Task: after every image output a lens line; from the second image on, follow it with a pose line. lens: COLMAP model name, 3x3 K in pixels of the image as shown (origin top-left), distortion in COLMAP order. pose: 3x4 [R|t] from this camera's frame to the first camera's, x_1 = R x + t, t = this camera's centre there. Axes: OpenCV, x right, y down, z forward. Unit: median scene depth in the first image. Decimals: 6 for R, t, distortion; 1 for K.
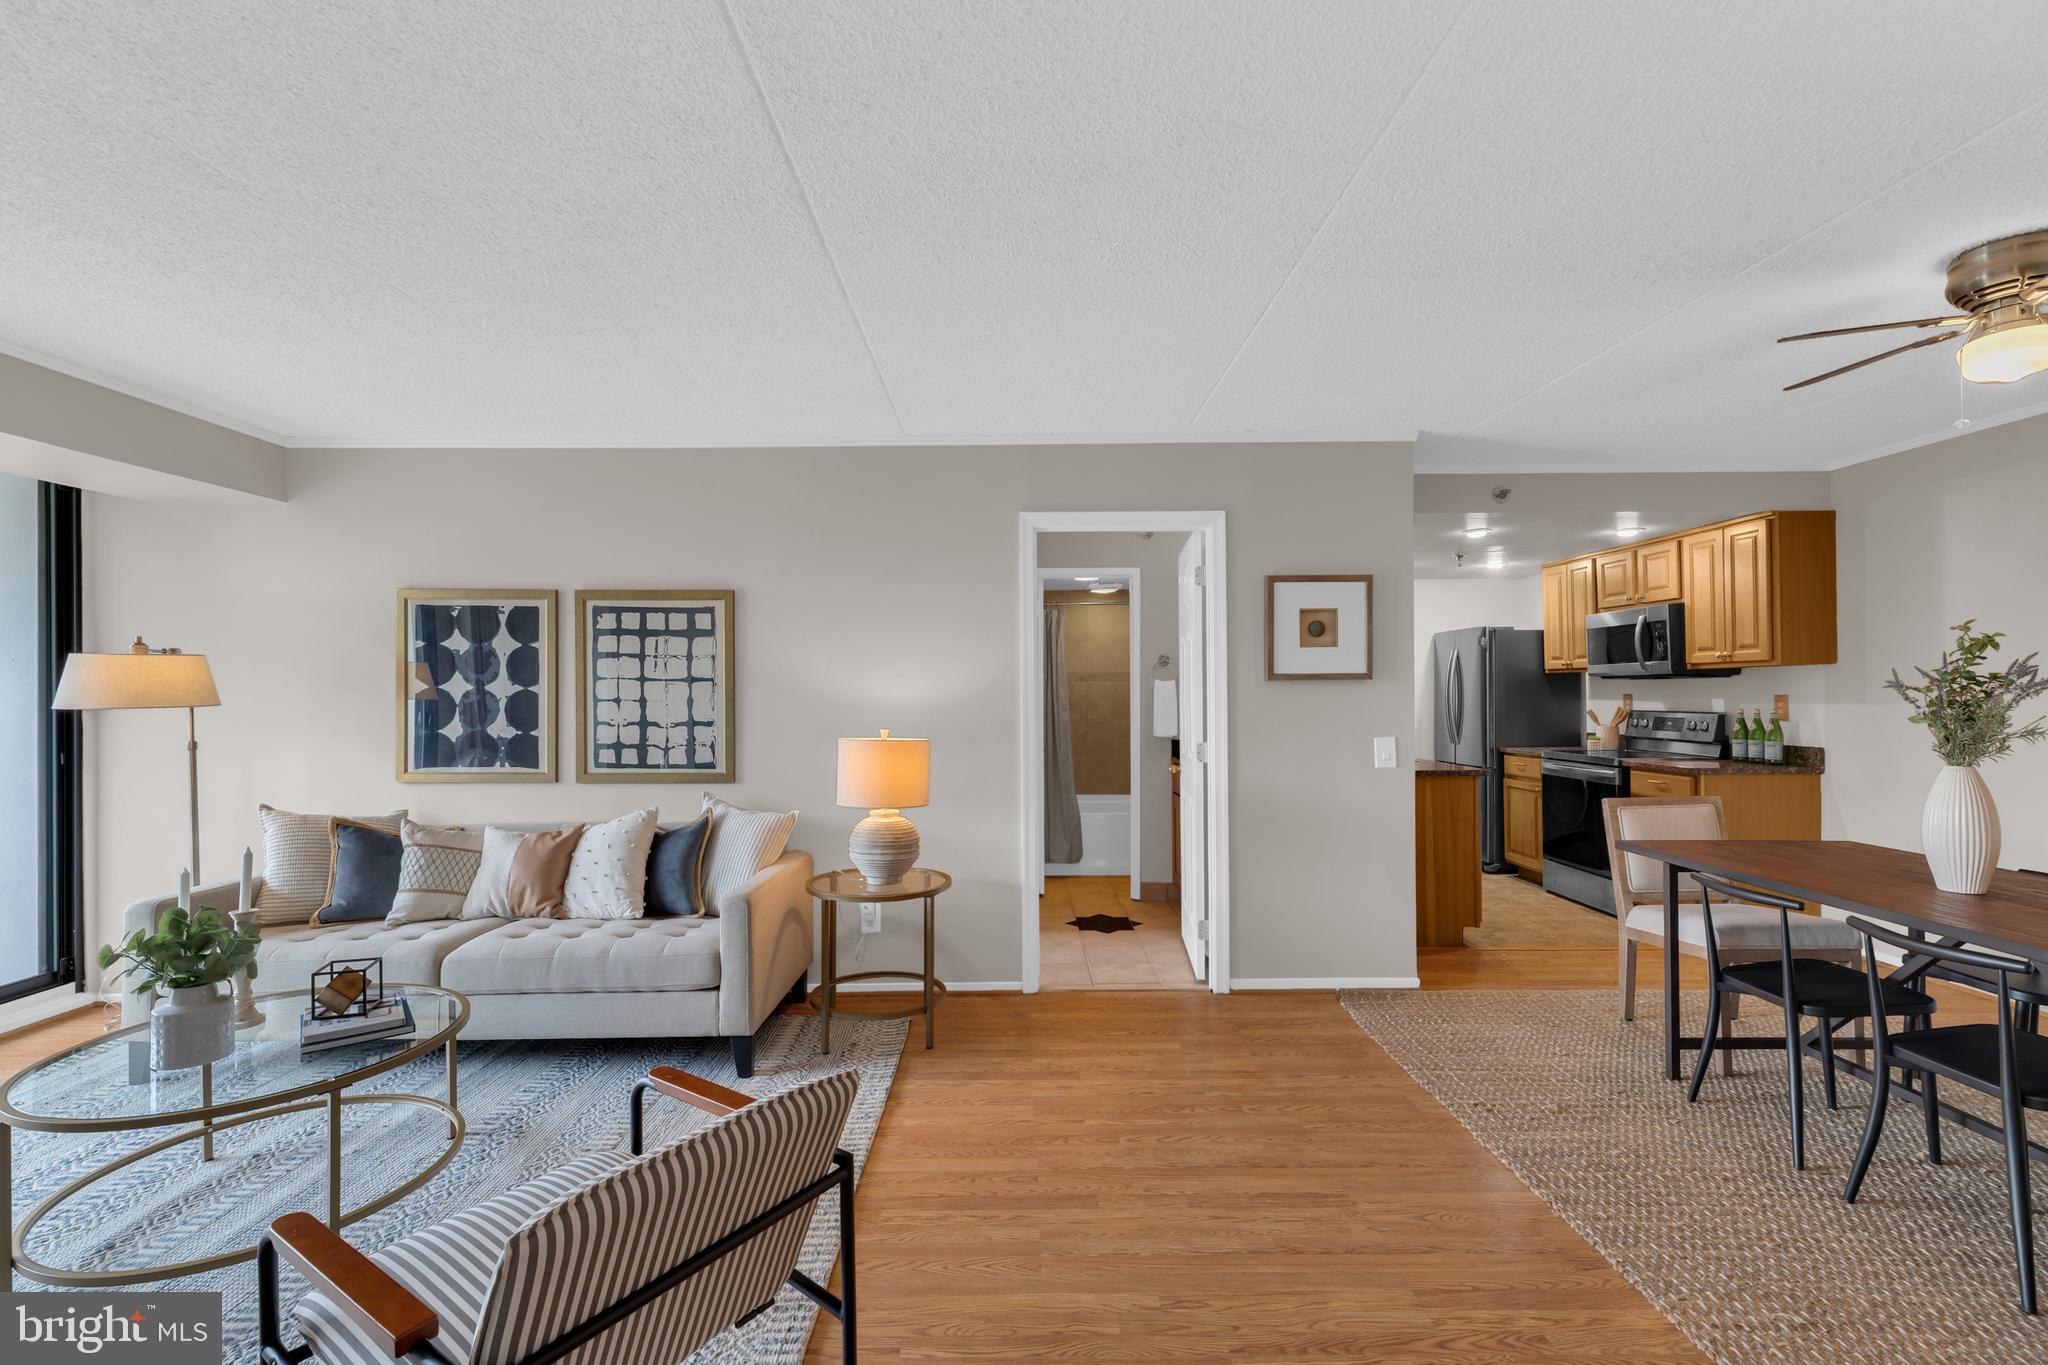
lens RADIAL K [[917.2, 0, 1007.6], [0, 917.2, 680.9], [0, 0, 1]] dist [0.003777, 0.000551]
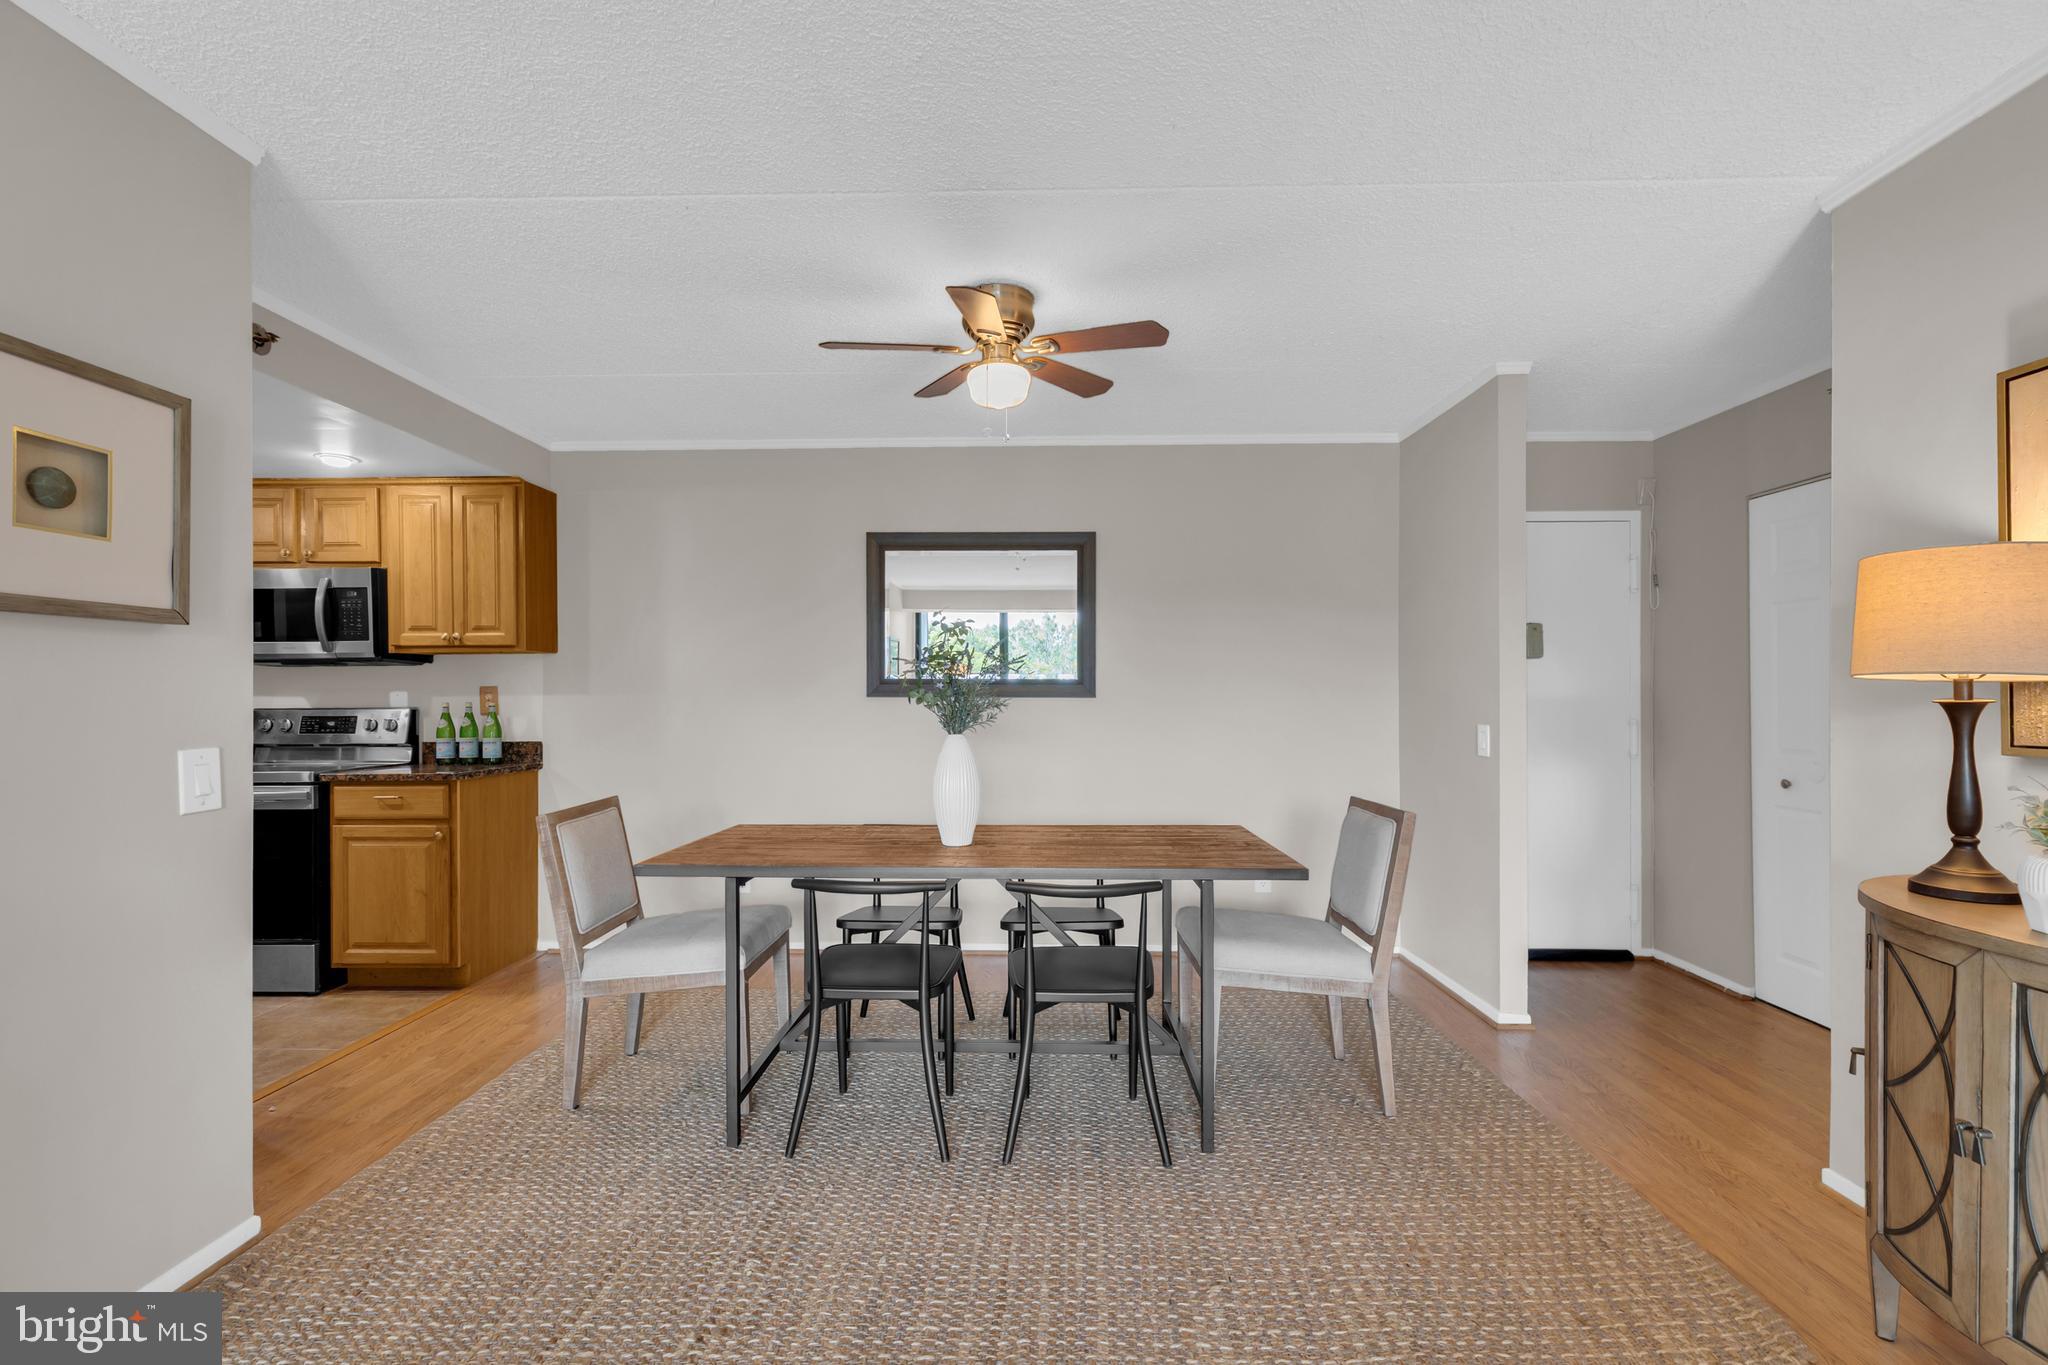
lens RADIAL K [[928.1, 0, 1021.2], [0, 928.1, 705.3], [0, 0, 1]] dist [0.004413, 0.000559]
pose [[0.023422, -0.000133, 0.999726, -0.063267], [-0.009515, 0.999955, 0.000356, 0.034485], [-0.999680, -0.009520, 0.023420, 0.558846]]
